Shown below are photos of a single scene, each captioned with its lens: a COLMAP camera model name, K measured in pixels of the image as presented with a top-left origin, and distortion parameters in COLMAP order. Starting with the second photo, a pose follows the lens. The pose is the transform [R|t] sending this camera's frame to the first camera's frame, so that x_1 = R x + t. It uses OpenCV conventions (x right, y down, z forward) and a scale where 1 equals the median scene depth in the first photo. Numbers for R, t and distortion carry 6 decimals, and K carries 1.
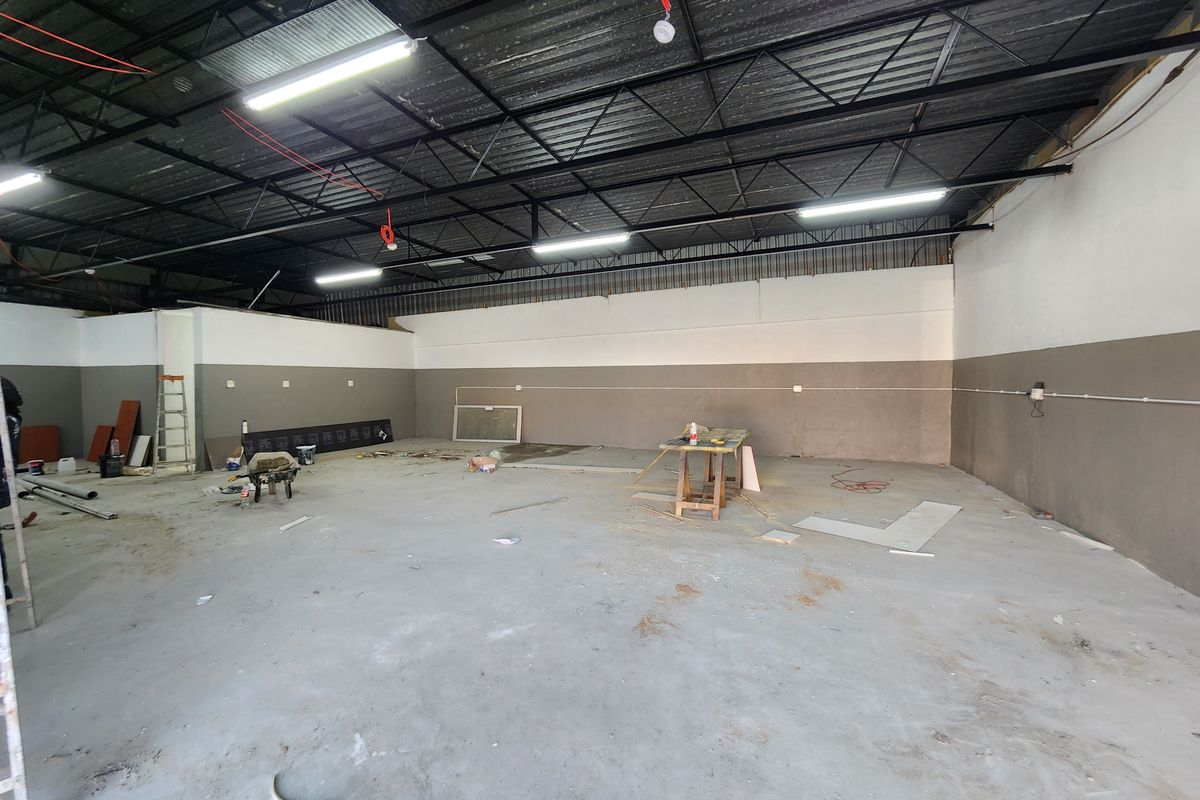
lens RADIAL K [[490.6, 0, 597.0], [0, 490.6, 389.6], [0, 0, 1]] dist [-0.000318, 0.000451]
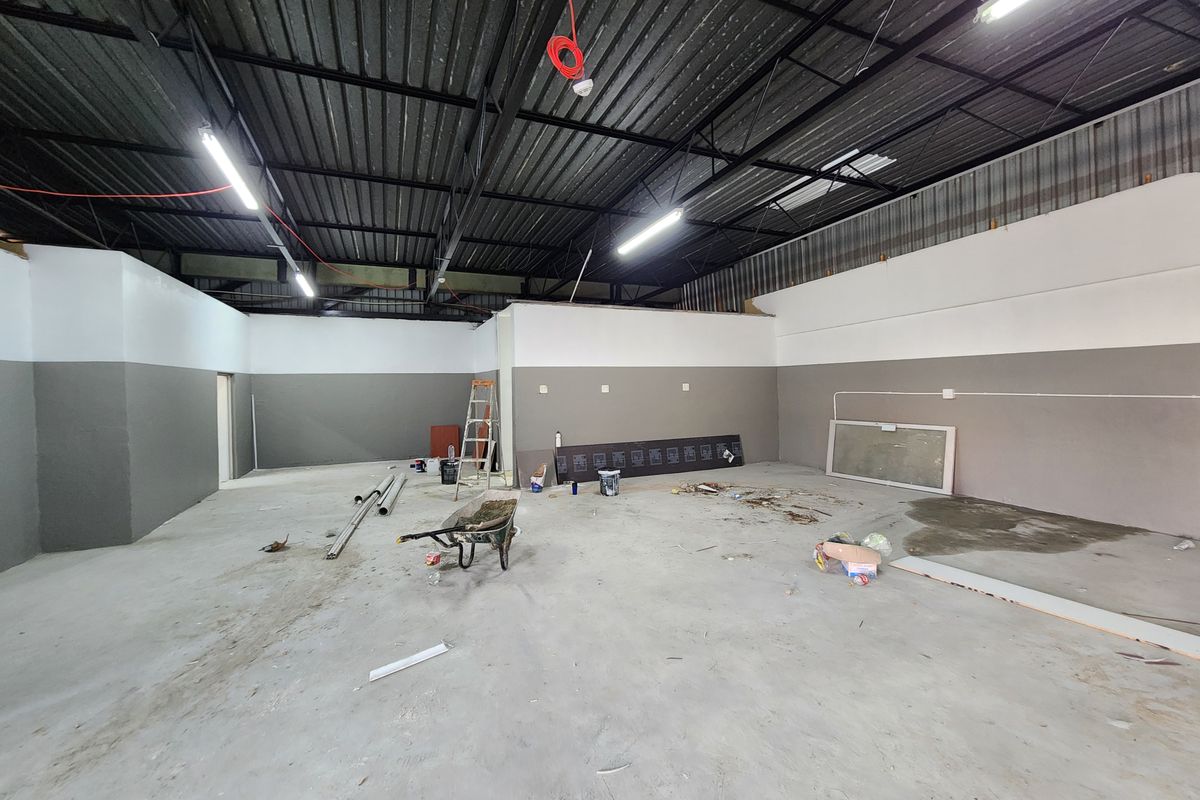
lens RADIAL K [[490.6, 0, 602.3], [0, 490.6, 391.9], [0, 0, 1]] dist [-0.000318, 0.000451]
pose [[0.704727, 0.003976, -0.709467, -0.051530], [-0.001259, 0.999990, 0.004353, -0.009629], [0.709477, -0.002174, 0.704725, 0.407339]]
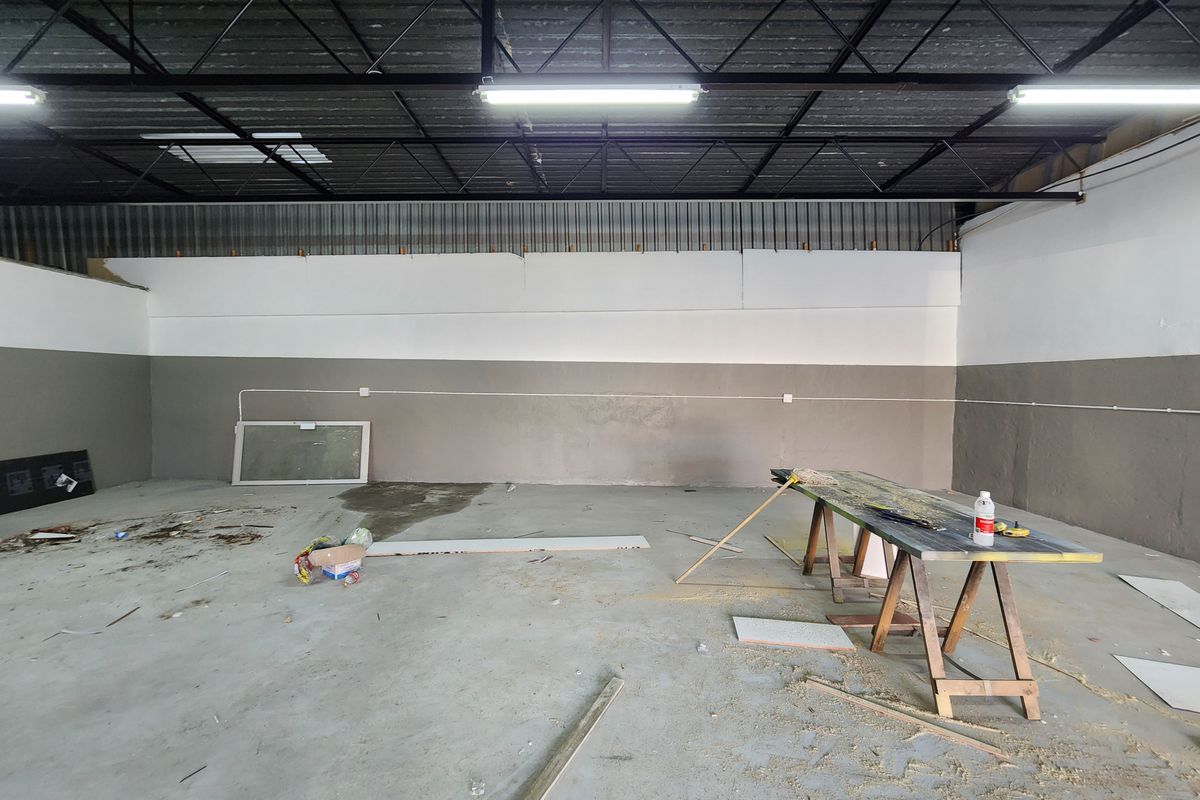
lens RADIAL K [[490.6, 0, 594.9], [0, 490.6, 390.5], [0, 0, 1]] dist [-0.000318, 0.000451]
pose [[0.928609, 0.011458, 0.370884, -0.145108], [-0.010646, 0.999934, -0.004235, -0.007385], [-0.370908, -0.000016, 0.928670, 0.396979]]
